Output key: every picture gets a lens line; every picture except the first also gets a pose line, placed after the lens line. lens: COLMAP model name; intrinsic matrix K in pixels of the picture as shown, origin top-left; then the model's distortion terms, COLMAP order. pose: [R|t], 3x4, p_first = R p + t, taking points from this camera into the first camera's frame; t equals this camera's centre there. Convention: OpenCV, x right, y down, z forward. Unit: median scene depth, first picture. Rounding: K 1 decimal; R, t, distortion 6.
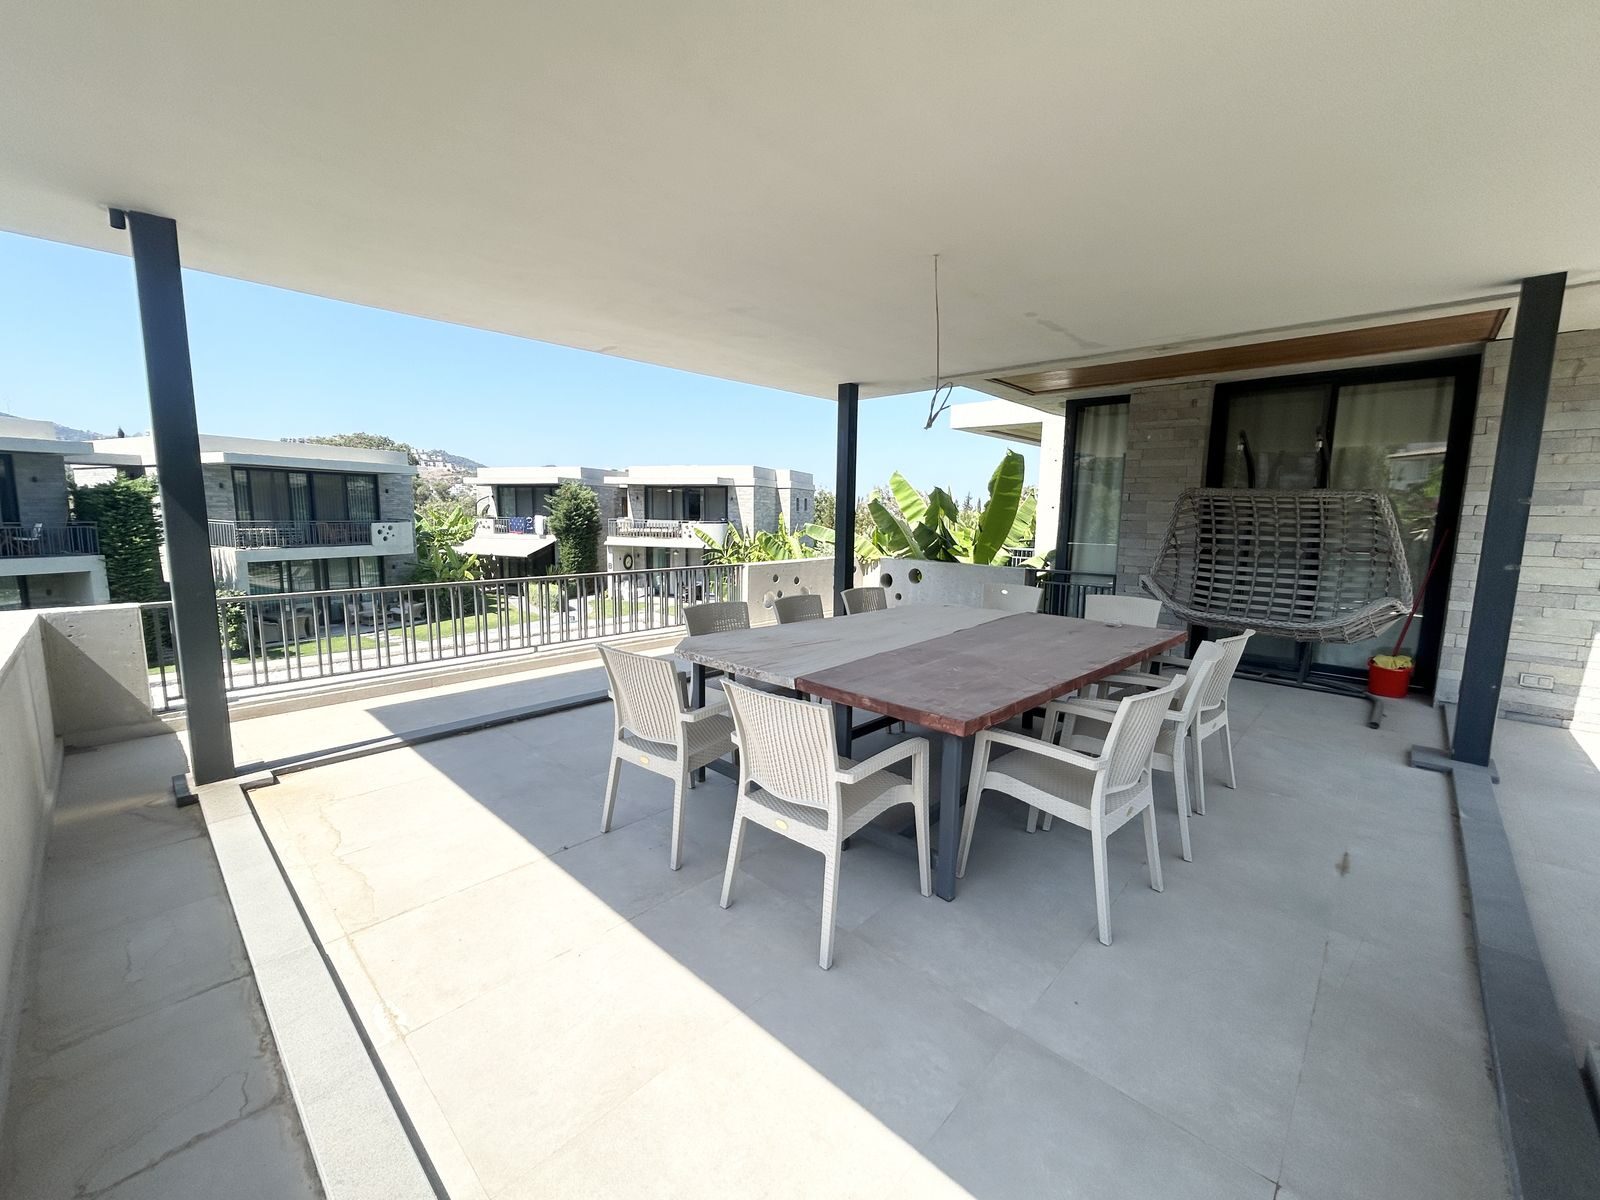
lens RADIAL K [[648.3, 0, 796.6], [0, 648.3, 595.8], [0, 0, 1]] dist [-0.005453, -0.000215]
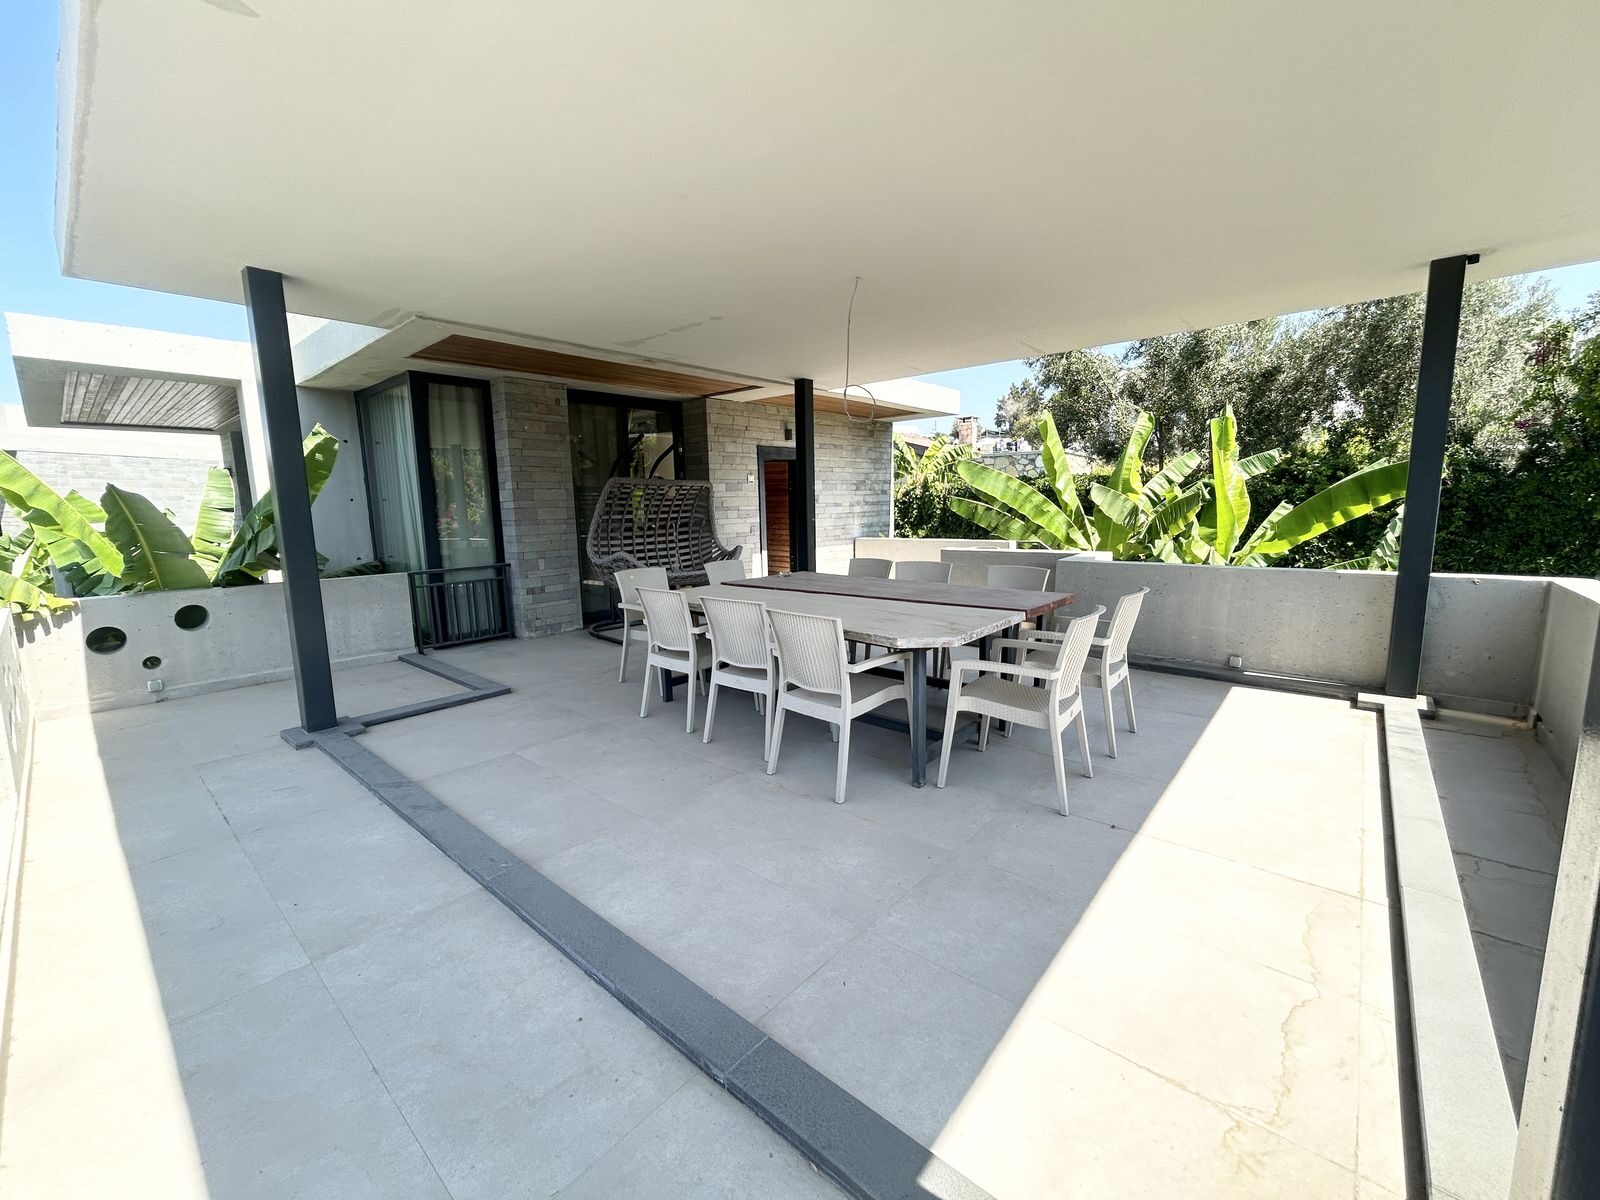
lens RADIAL K [[648.3, 0, 796.9], [0, 648.3, 598.1], [0, 0, 1]] dist [-0.005453, -0.000215]
pose [[-0.039747, -0.157919, 0.986652, -0.568284], [0.151097, 0.975127, 0.162162, -0.083199], [-0.987720, 0.155525, -0.014897, 0.652098]]
